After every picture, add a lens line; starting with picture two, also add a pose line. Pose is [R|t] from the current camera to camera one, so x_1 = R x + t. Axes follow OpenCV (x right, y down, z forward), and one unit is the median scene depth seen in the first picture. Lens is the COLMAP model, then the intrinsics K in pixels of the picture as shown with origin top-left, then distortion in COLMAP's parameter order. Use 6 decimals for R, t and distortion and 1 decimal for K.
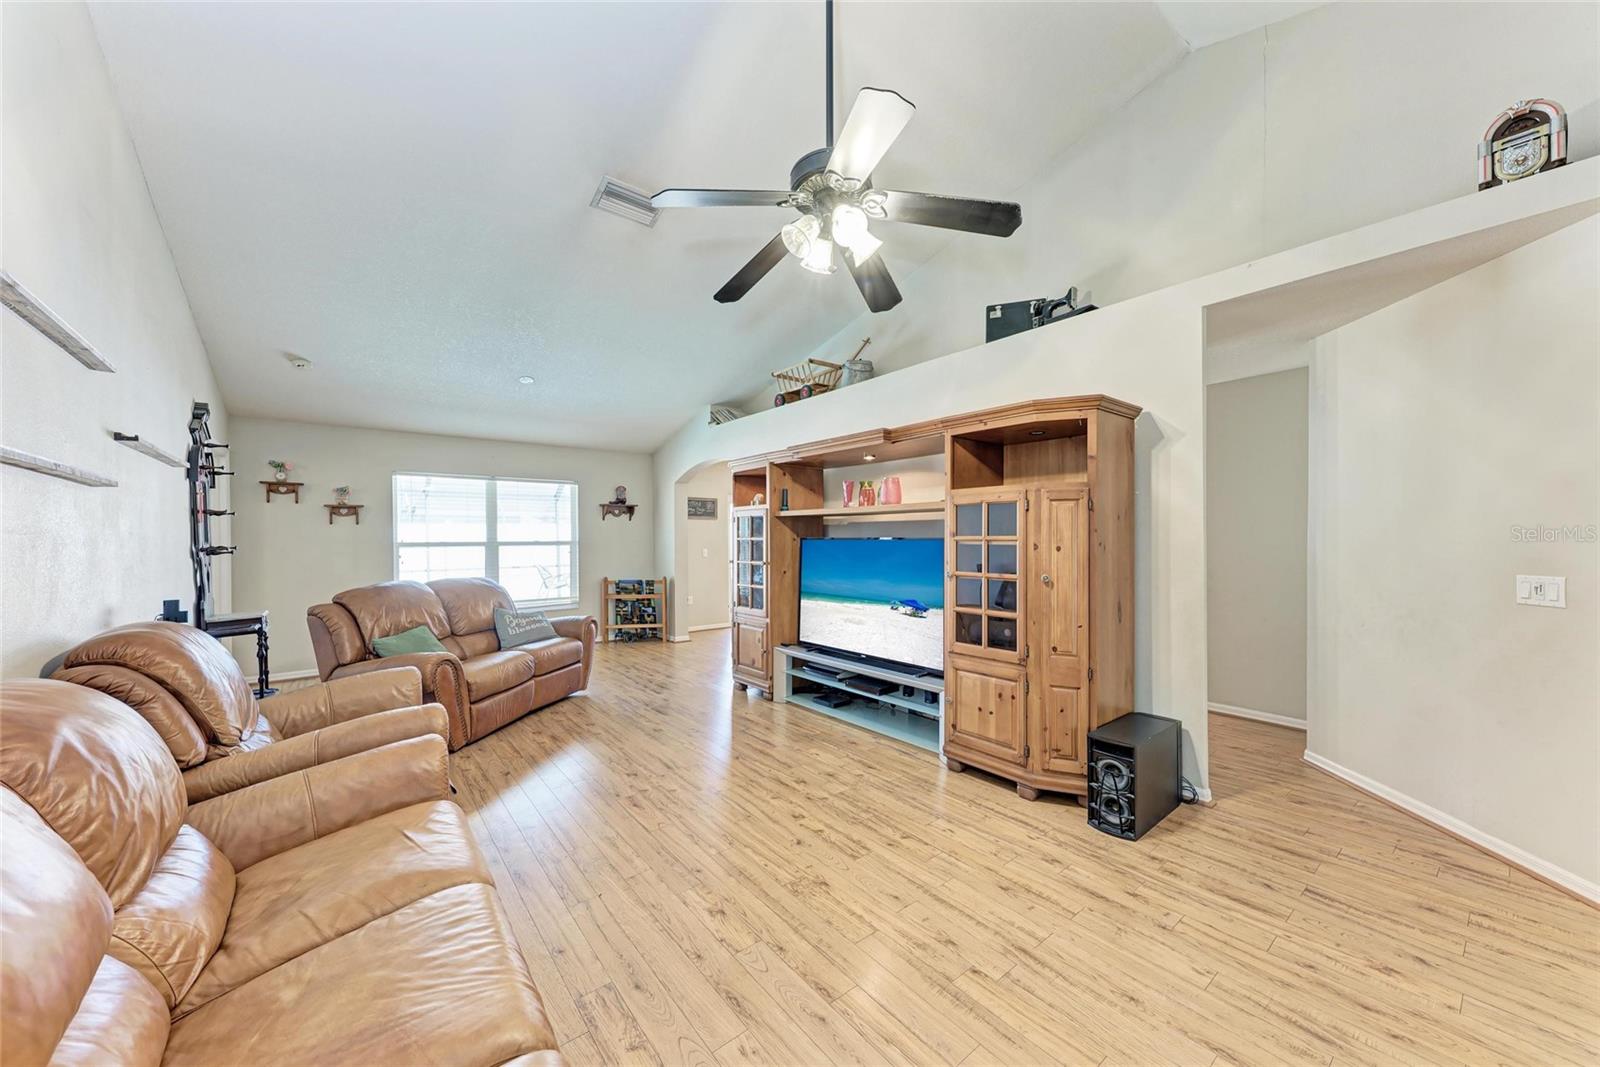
lens RADIAL K [[578.7, 0, 810.5], [0, 578.7, 542.9], [0, 0, 1]] dist [0.014400, -0.004657]
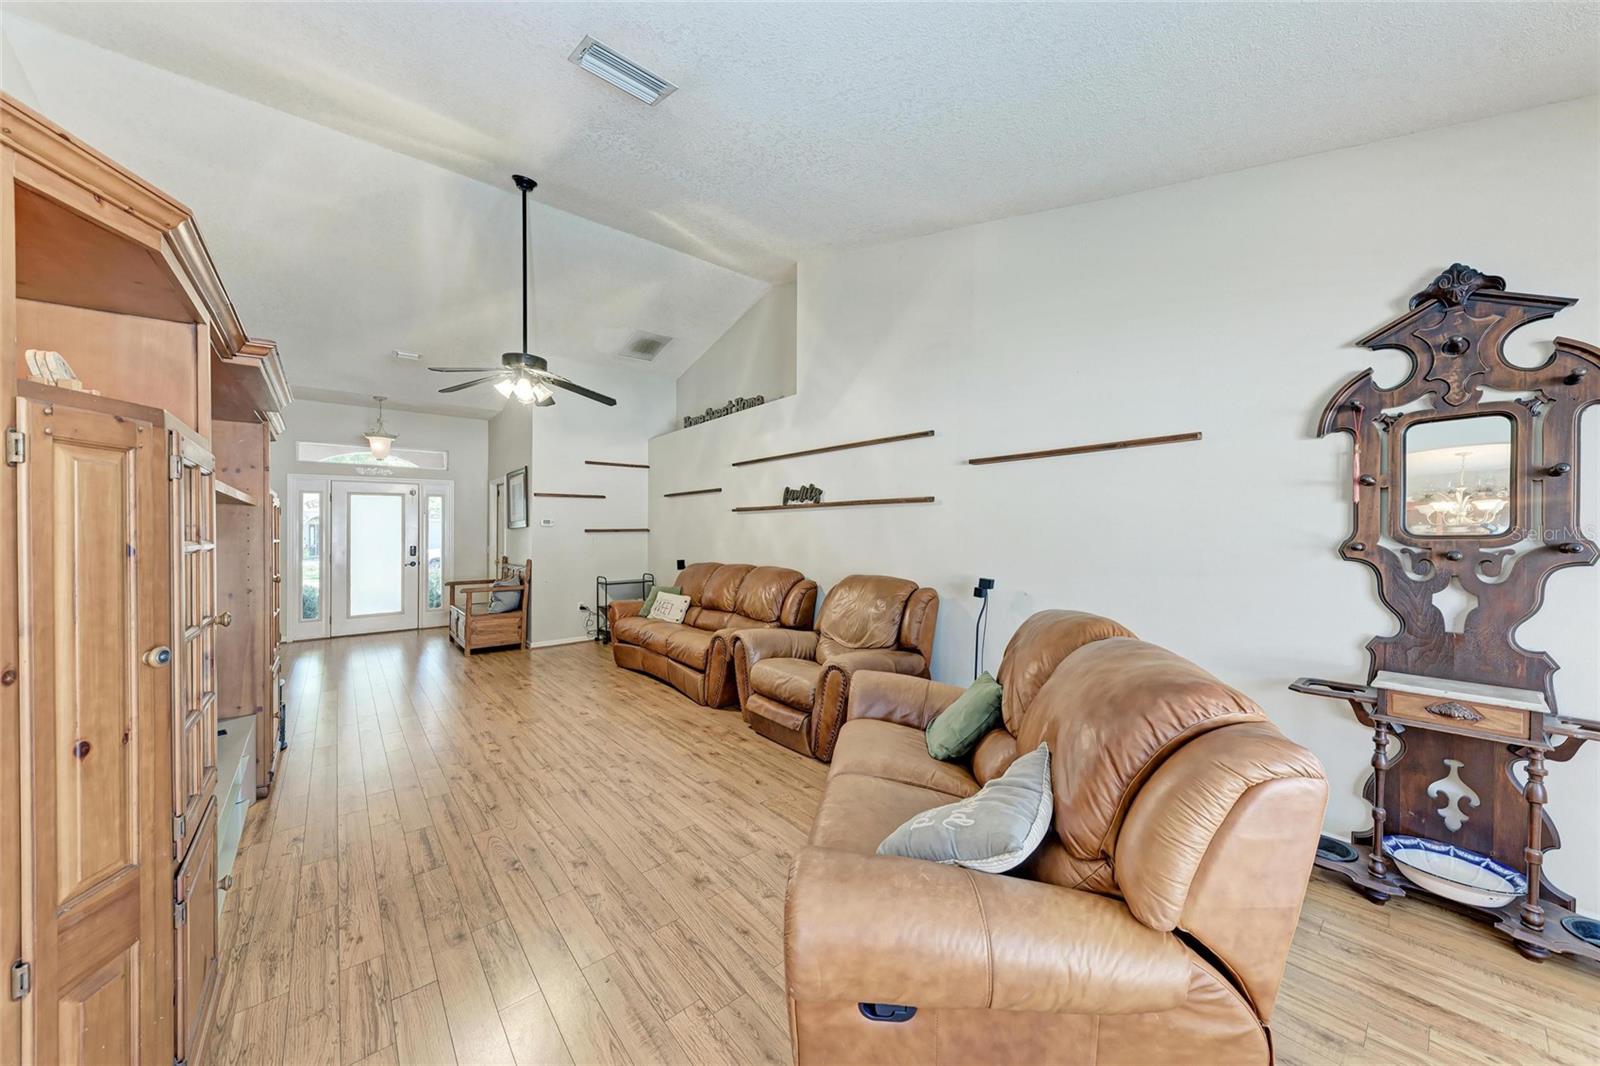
lens RADIAL K [[552.6, 0, 807.6], [0, 552.6, 531.6], [0, 0, 1]] dist [0.004244, -0.001291]
pose [[-0.999724, 0.012596, -0.019844, -0.537517], [0.012444, 0.999892, 0.007771, -0.015504], [0.019940, 0.007522, -0.999773, 1.730369]]
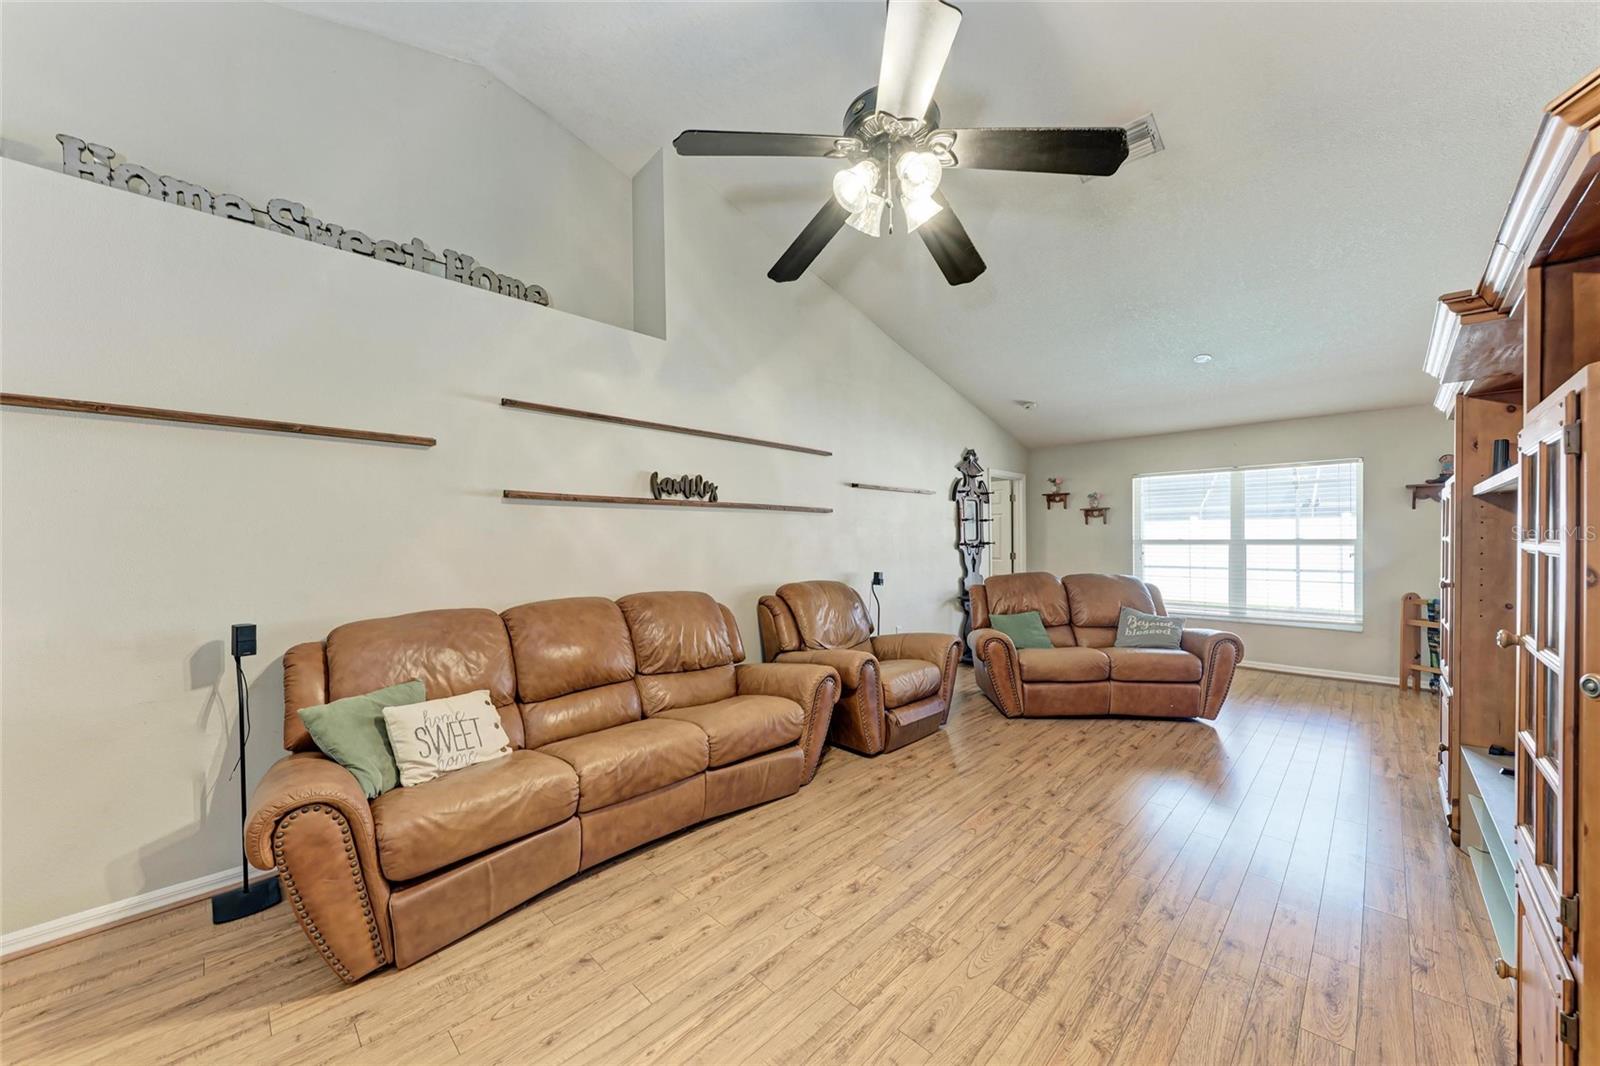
lens RADIAL K [[578.7, 0, 803.8], [0, 578.7, 548.4], [0, 0, 1]] dist [0.014400, -0.004657]
pose [[0.109252, 0.022837, -0.993752, 0.511551], [-0.004168, 0.999738, 0.022516, -0.011540], [0.994005, 0.001682, 0.109319, 0.454154]]
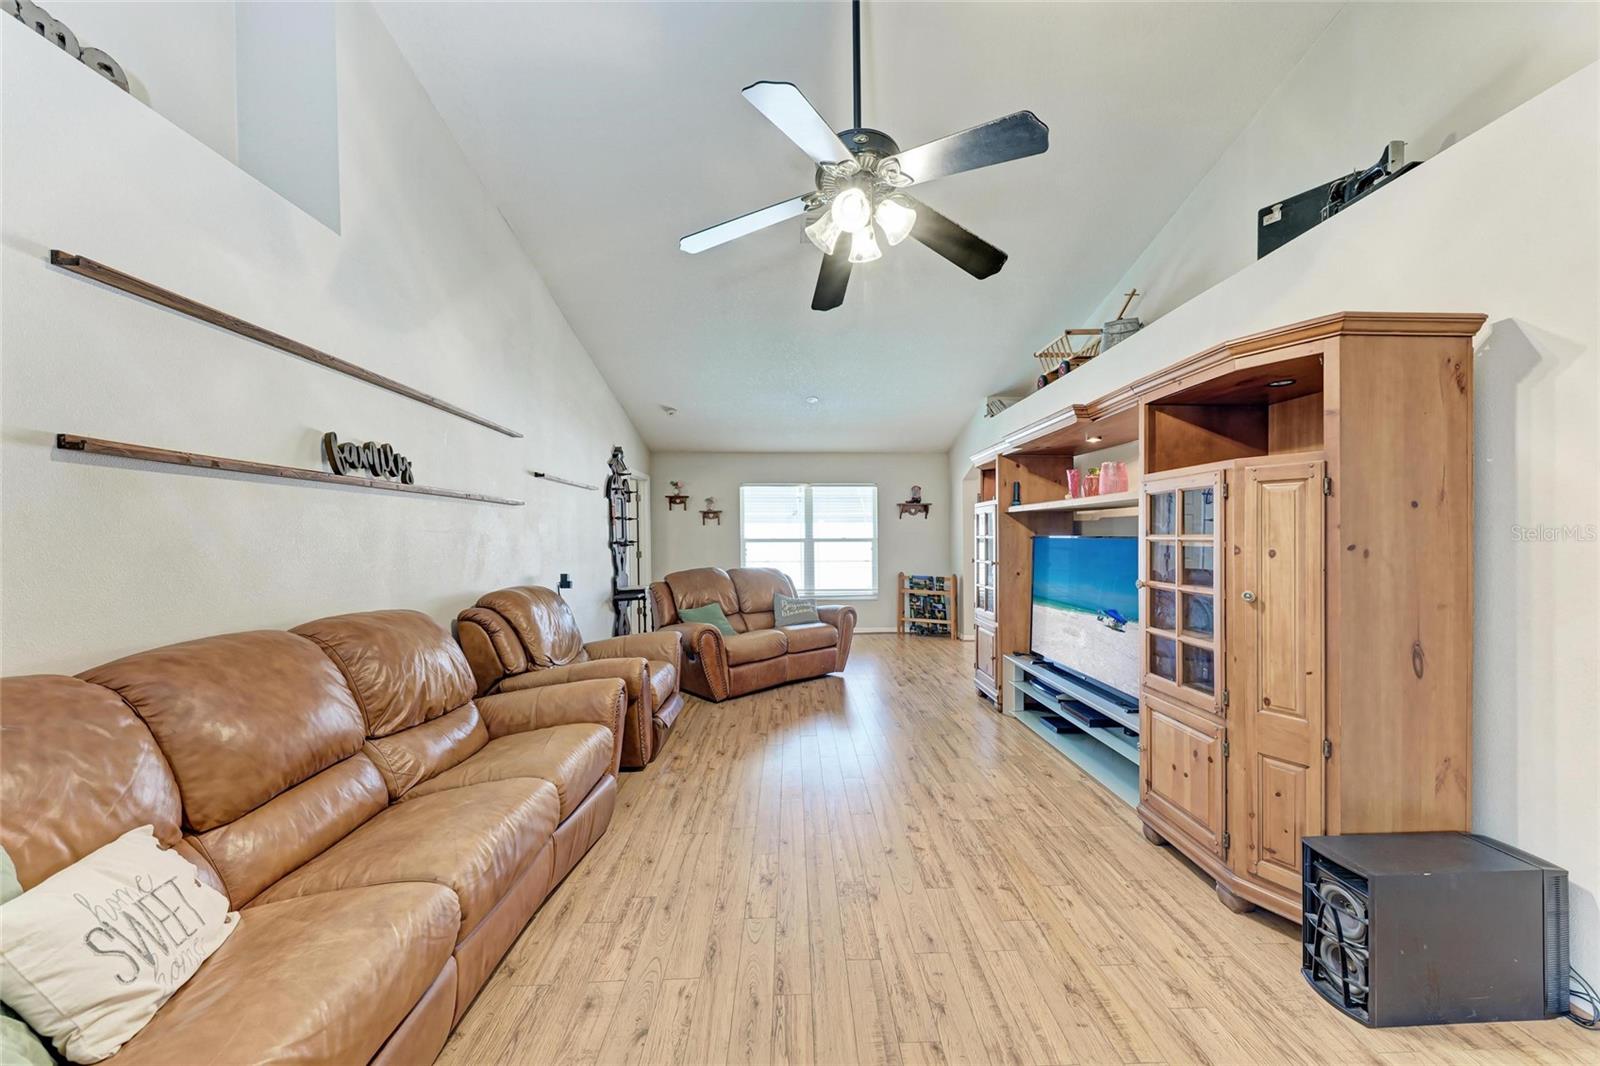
lens RADIAL K [[578.7, 0, 812.1], [0, 578.7, 543.8], [0, 0, 1]] dist [0.014400, -0.004657]
pose [[0.799556, 0.010466, -0.600500, 0.319053], [-0.006562, 0.999941, 0.008690, -0.002981], [0.600556, -0.003007, 0.799577, 0.106107]]
